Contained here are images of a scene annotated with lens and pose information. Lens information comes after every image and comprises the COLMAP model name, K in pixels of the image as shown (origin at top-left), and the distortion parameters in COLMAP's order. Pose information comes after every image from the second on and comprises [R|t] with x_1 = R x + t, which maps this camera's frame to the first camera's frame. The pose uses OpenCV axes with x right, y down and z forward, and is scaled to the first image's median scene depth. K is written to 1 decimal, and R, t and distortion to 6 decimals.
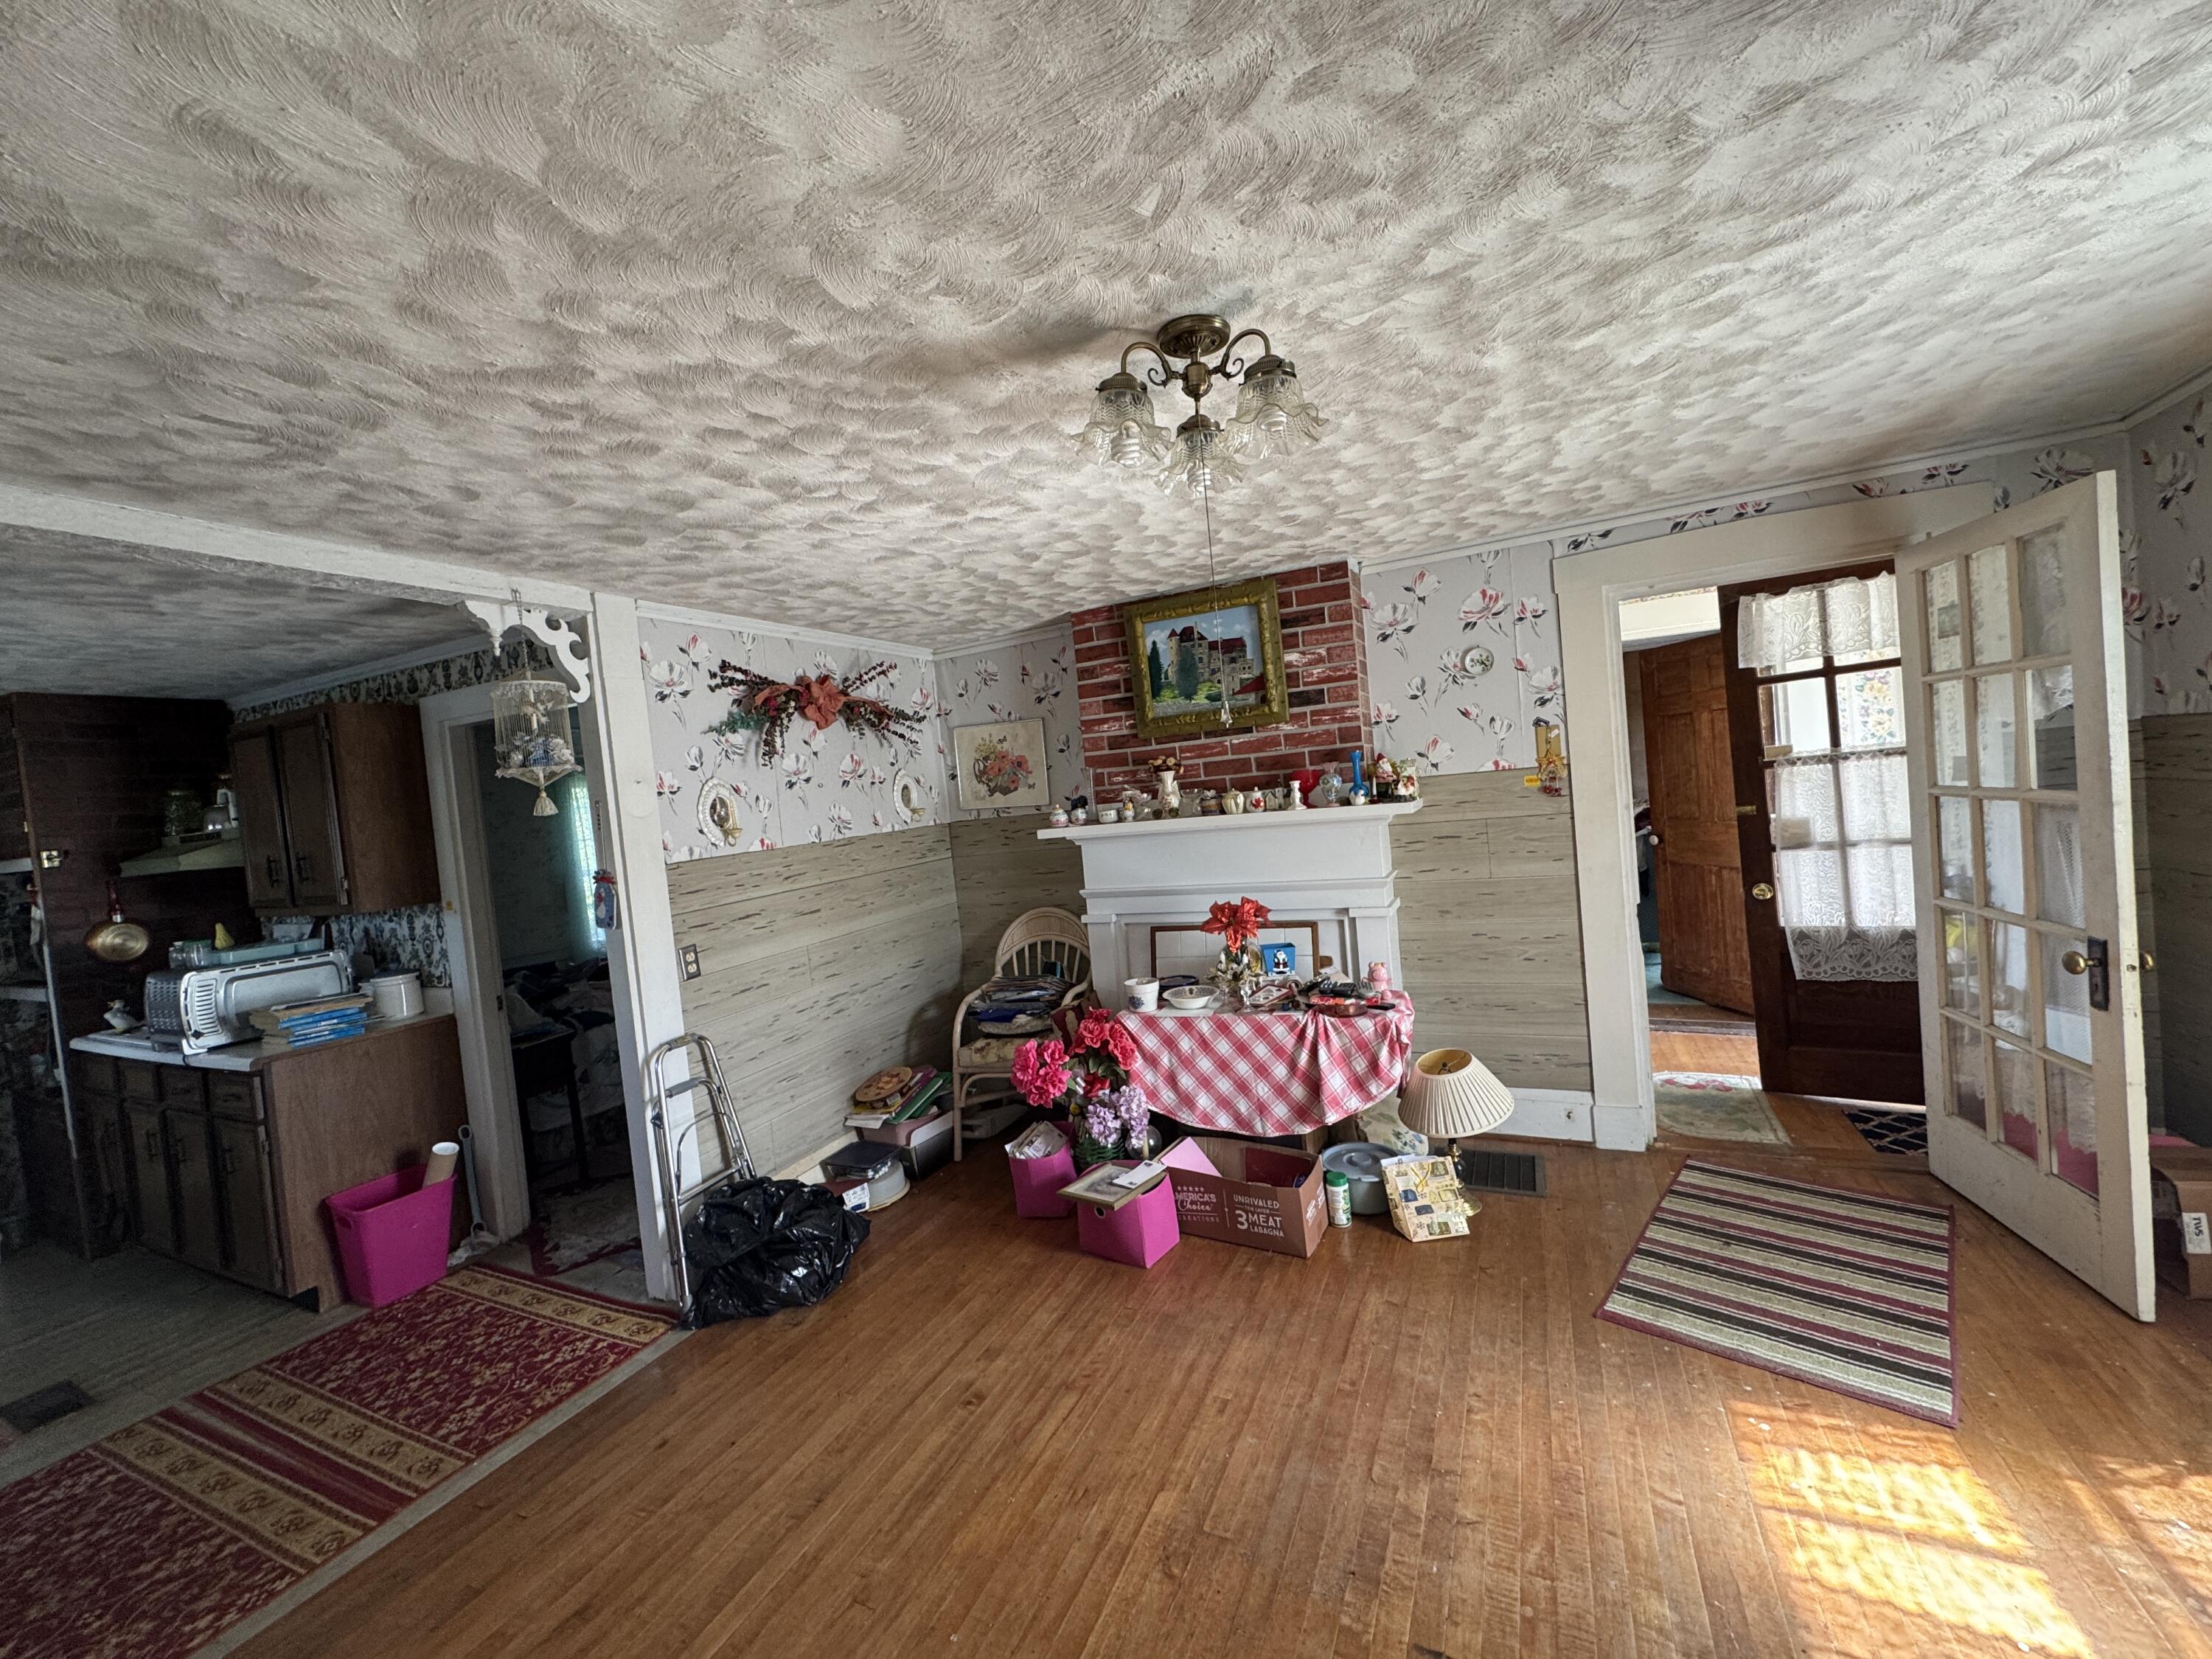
lens RADIAL K [[876.9, 0, 1105.0], [0, 876.9, 826.7], [0, 0, 1]] dist [-0.003334, 0.000630]
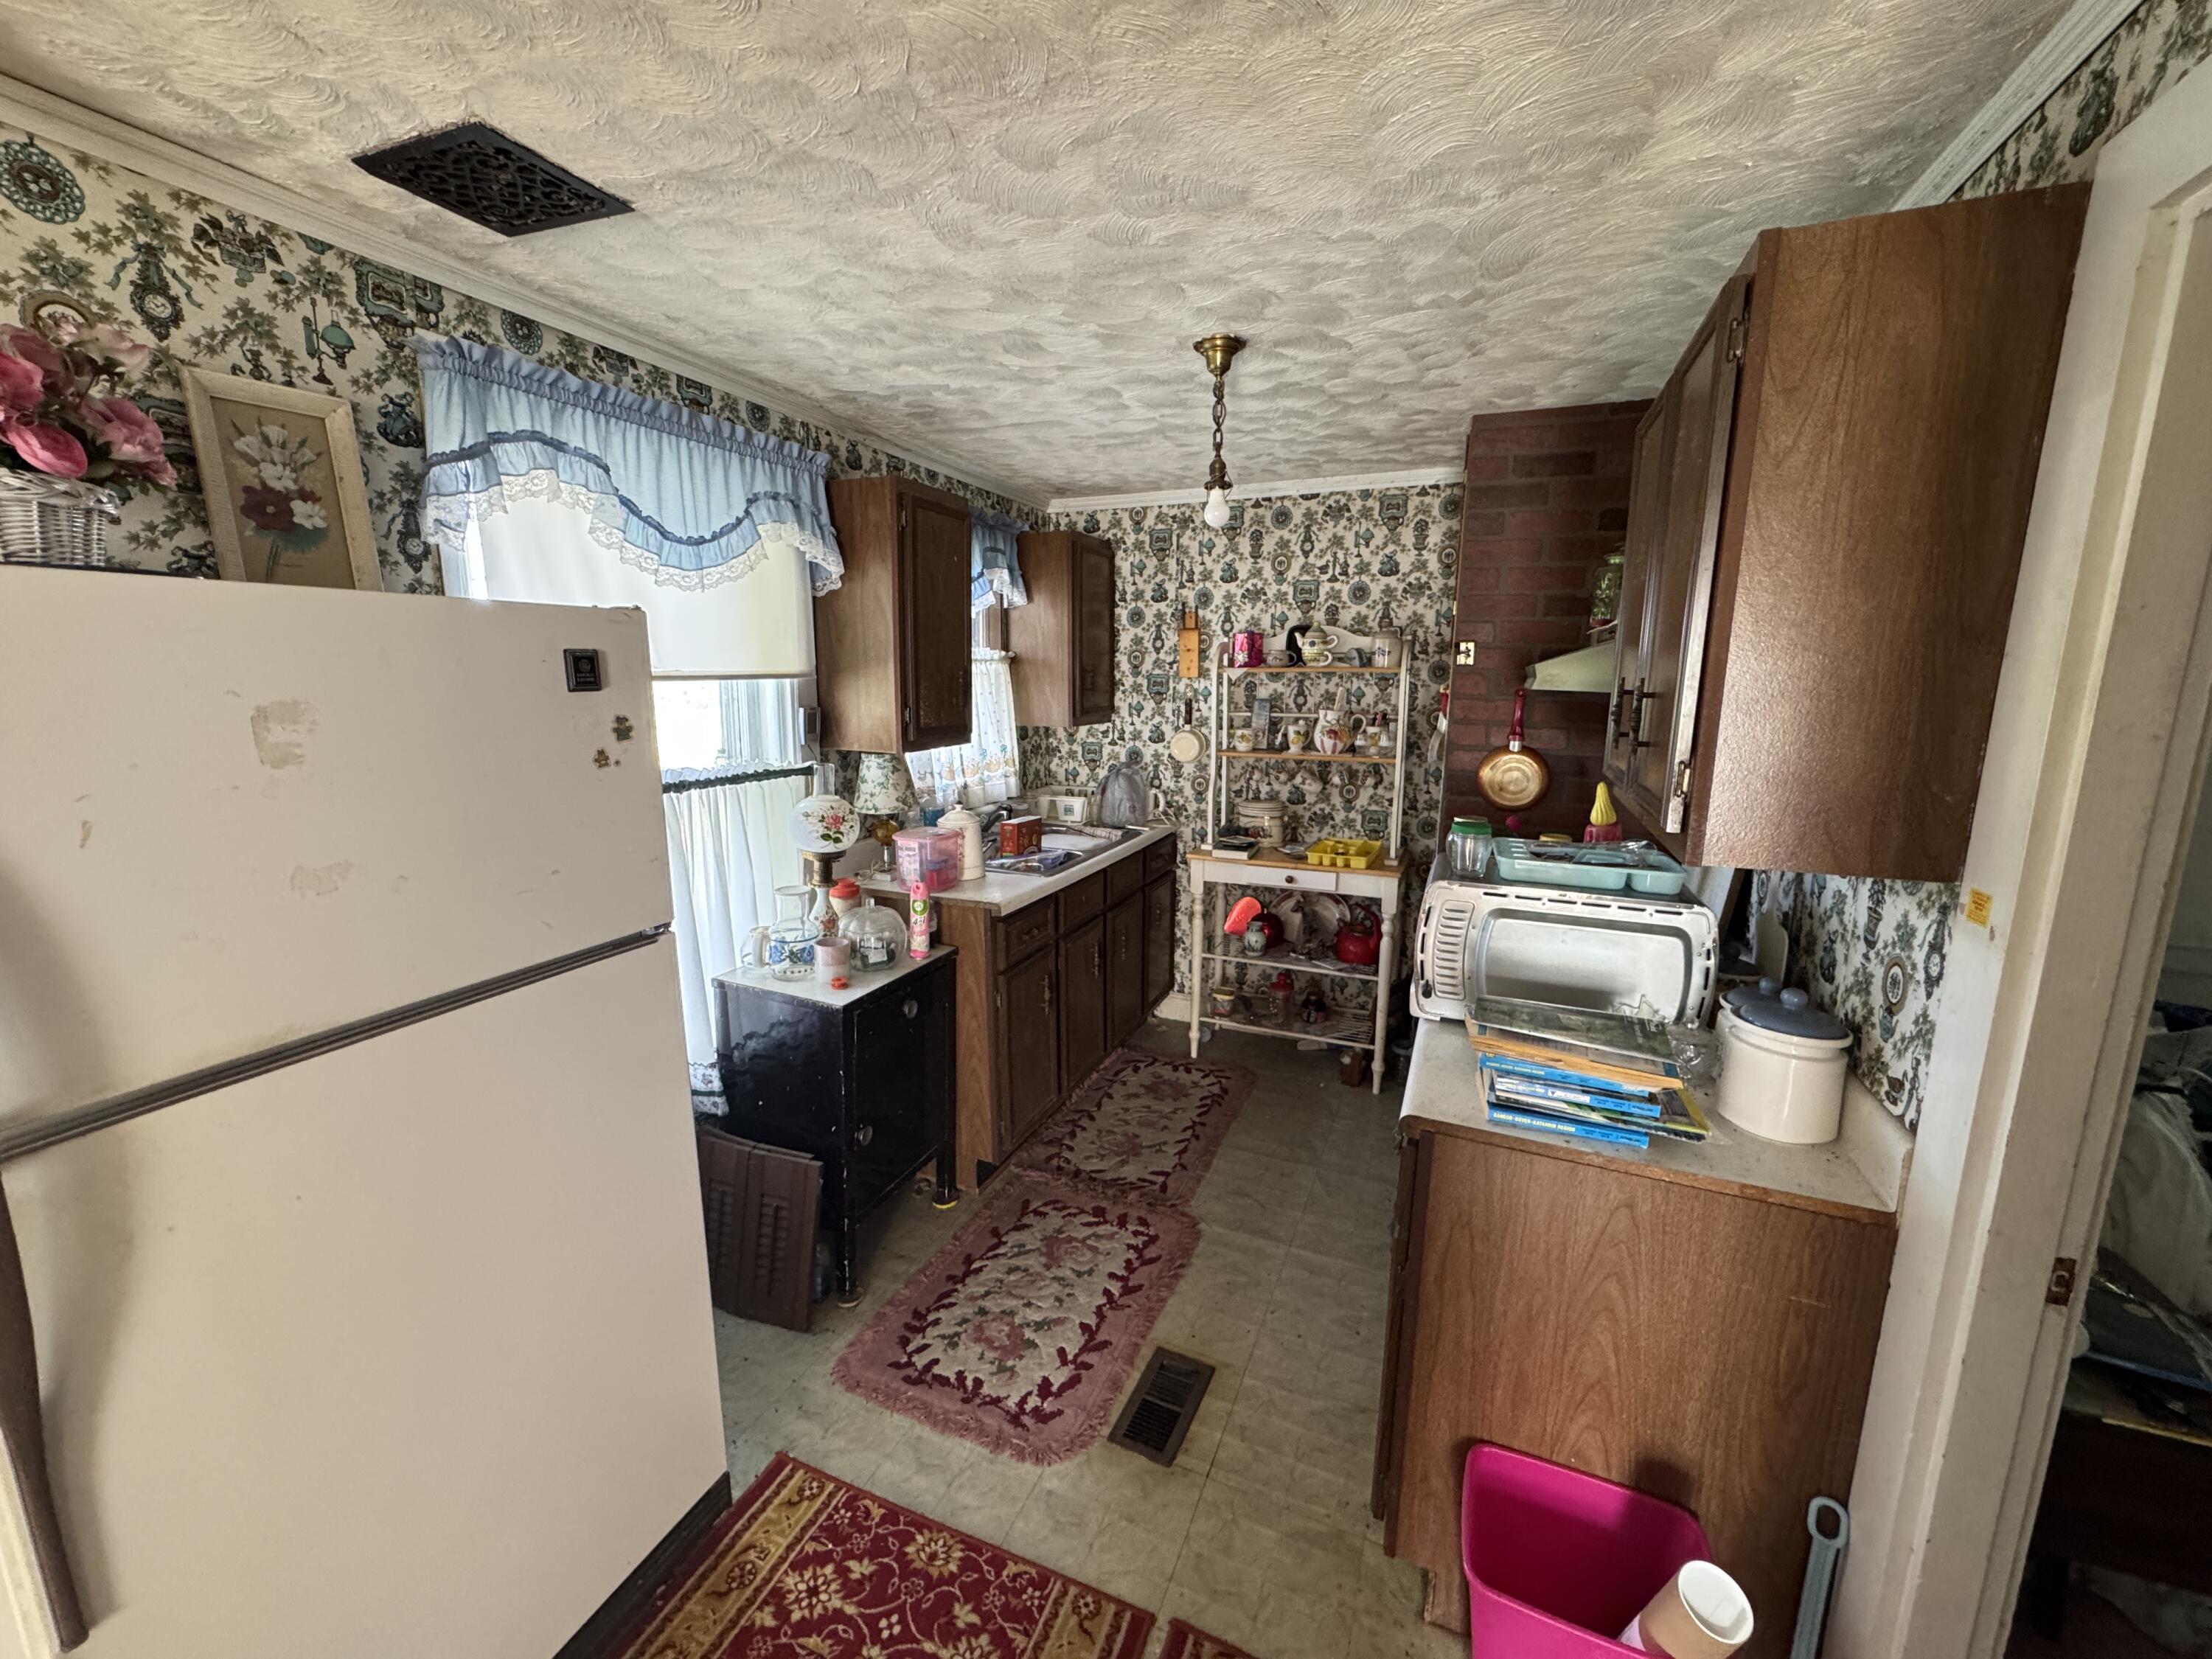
lens RADIAL K [[876.9, 0, 1105.0], [0, 876.9, 826.7], [0, 0, 1]] dist [-0.003334, 0.000630]
pose [[0.039979, 0.262147, -0.964200, -0.512701], [-0.050808, 0.964256, 0.260055, 0.000865], [0.997908, 0.038592, 0.051870, 0.732293]]
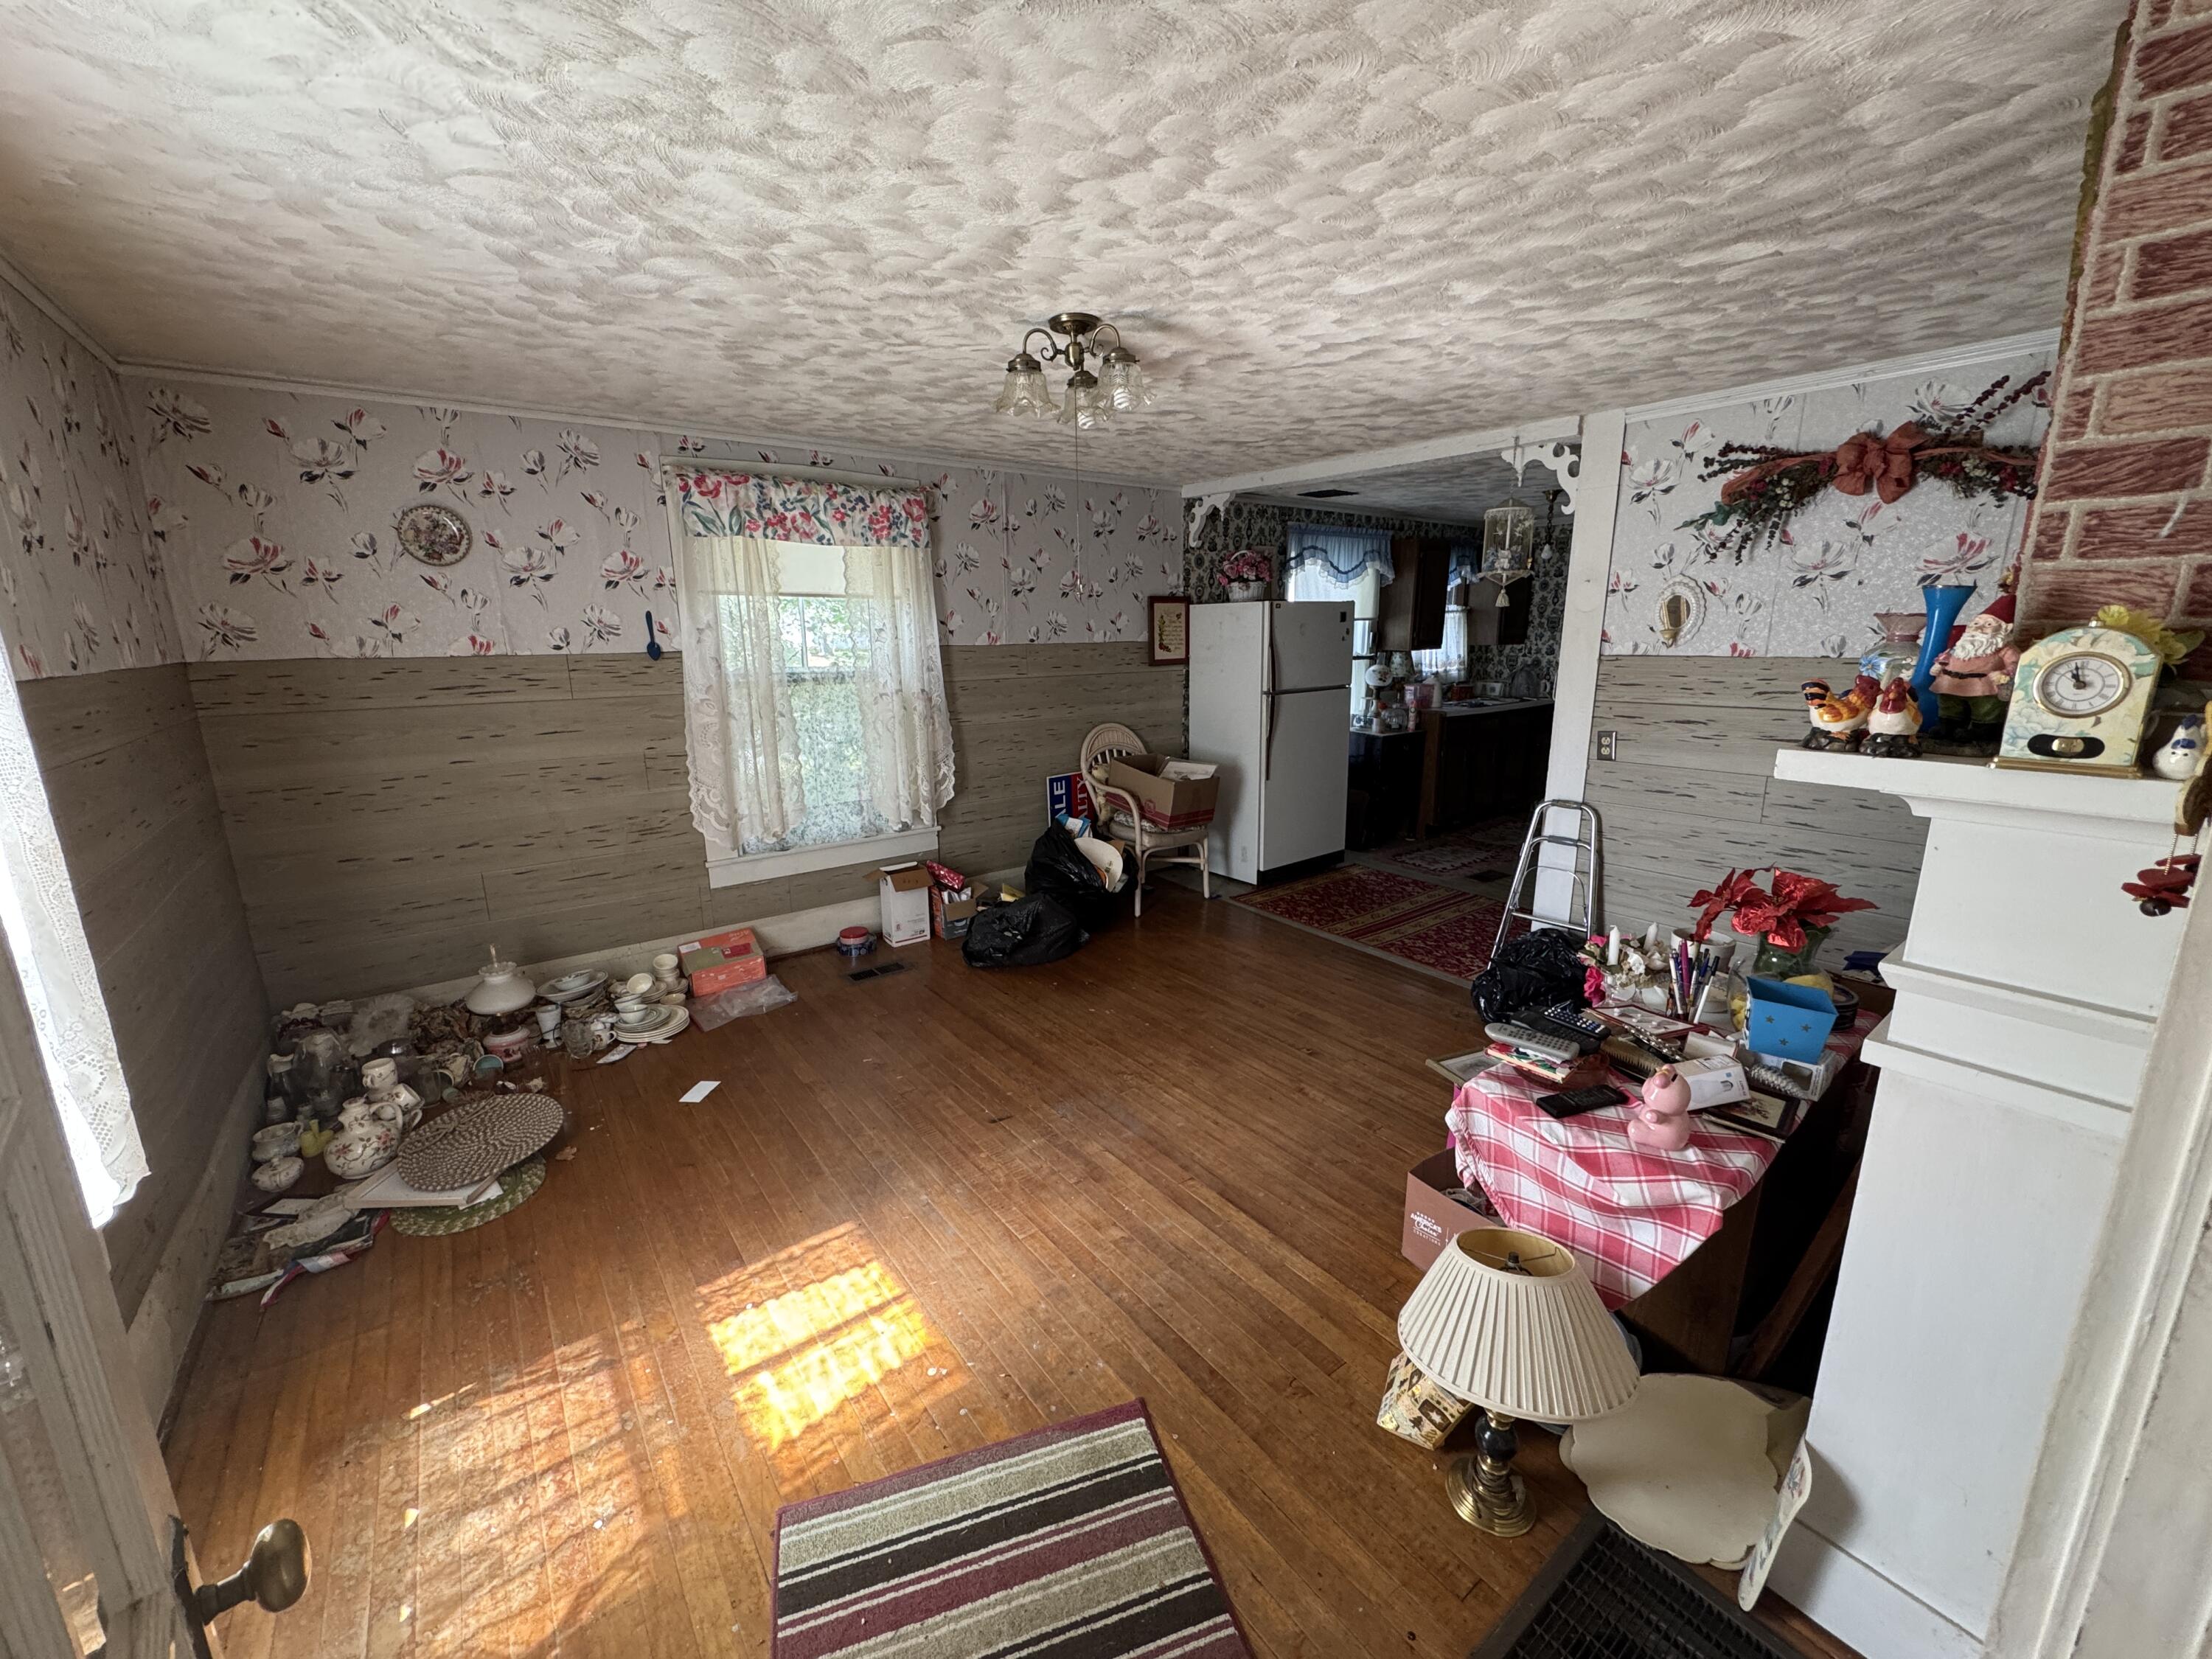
lens RADIAL K [[876.9, 0, 1105.0], [0, 876.9, 826.7], [0, 0, 1]] dist [-0.003334, 0.000630]
pose [[-0.461279, 0.291479, -0.838010, 0.772971], [0.014177, 0.946799, 0.321514, -0.114358], [0.887142, 0.136427, -0.440871, 0.898551]]
